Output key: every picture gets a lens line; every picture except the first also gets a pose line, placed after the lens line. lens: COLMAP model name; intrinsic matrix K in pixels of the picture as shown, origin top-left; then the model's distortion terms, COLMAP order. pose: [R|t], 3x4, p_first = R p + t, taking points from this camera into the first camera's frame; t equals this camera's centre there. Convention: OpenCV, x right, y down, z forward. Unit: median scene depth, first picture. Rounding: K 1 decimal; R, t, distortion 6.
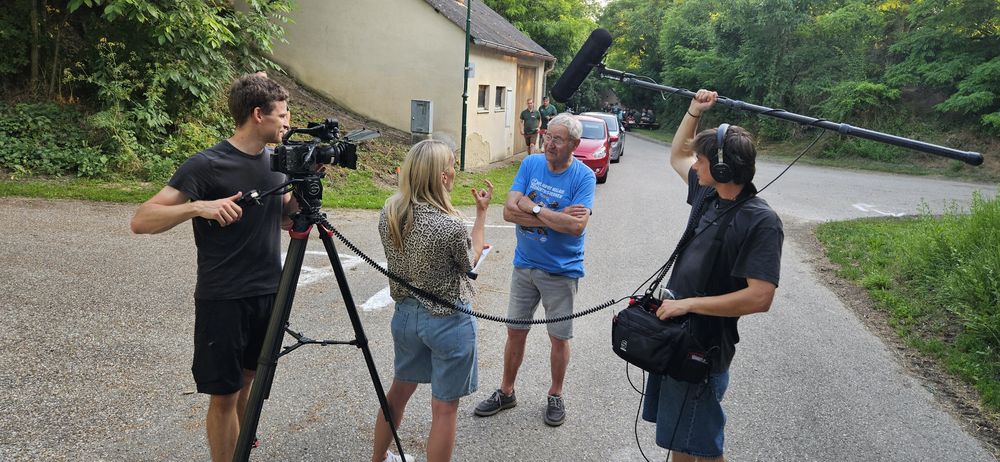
lens RADIAL K [[614.9, 0, 501.6], [0, 614.9, 299.3], [0, 0, 1]] dist [-0.007407, -0.014708]
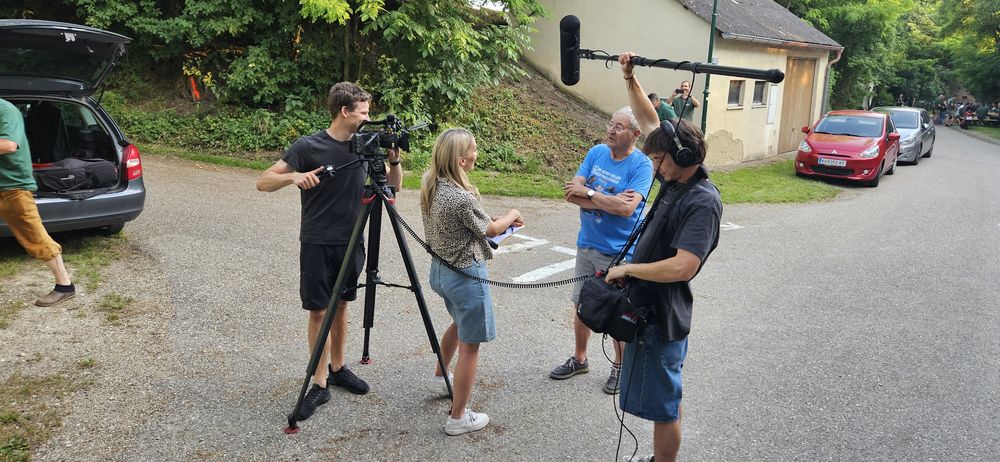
lens RADIAL K [[614.9, 0, 501.6], [0, 614.9, 299.3], [0, 0, 1]] dist [-0.007407, -0.014708]
pose [[0.895430, 0.109885, -0.431429, 0.162117], [-0.109699, 0.993640, 0.025400, 0.013305], [0.431476, 0.024583, 0.901789, -0.025451]]
